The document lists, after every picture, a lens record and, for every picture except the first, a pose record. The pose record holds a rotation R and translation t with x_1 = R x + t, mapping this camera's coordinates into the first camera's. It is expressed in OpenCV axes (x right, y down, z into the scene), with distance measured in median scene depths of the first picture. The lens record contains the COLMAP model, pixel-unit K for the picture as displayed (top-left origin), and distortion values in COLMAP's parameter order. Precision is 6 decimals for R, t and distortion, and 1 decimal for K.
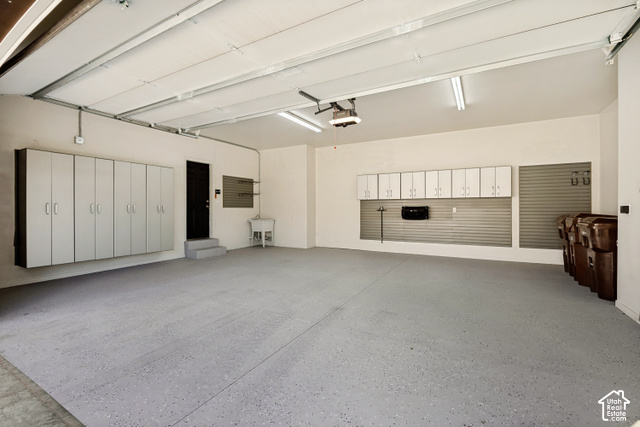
lens RADIAL K [[283.1, 0, 321.7], [0, 283.1, 211.3], [0, 0, 1]] dist [-0.013567, -0.001146]
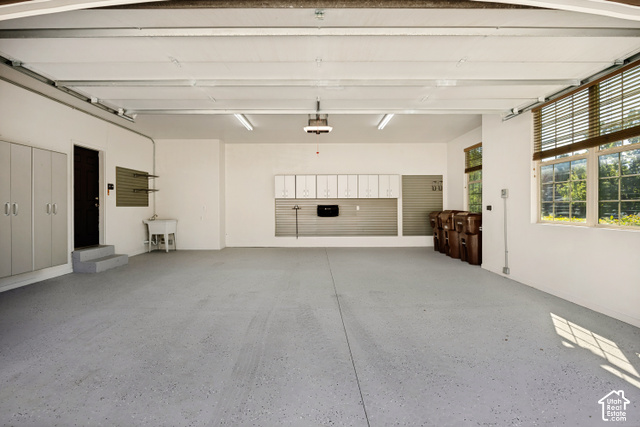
lens RADIAL K [[283.1, 0, 320.7], [0, 283.1, 209.1], [0, 0, 1]] dist [-0.013567, -0.001146]
pose [[0.870959, -0.007061, 0.491306, -0.267594], [0.006639, 0.999975, 0.002603, -0.004541], [-0.491311, 0.000994, 0.870983, 0.017531]]
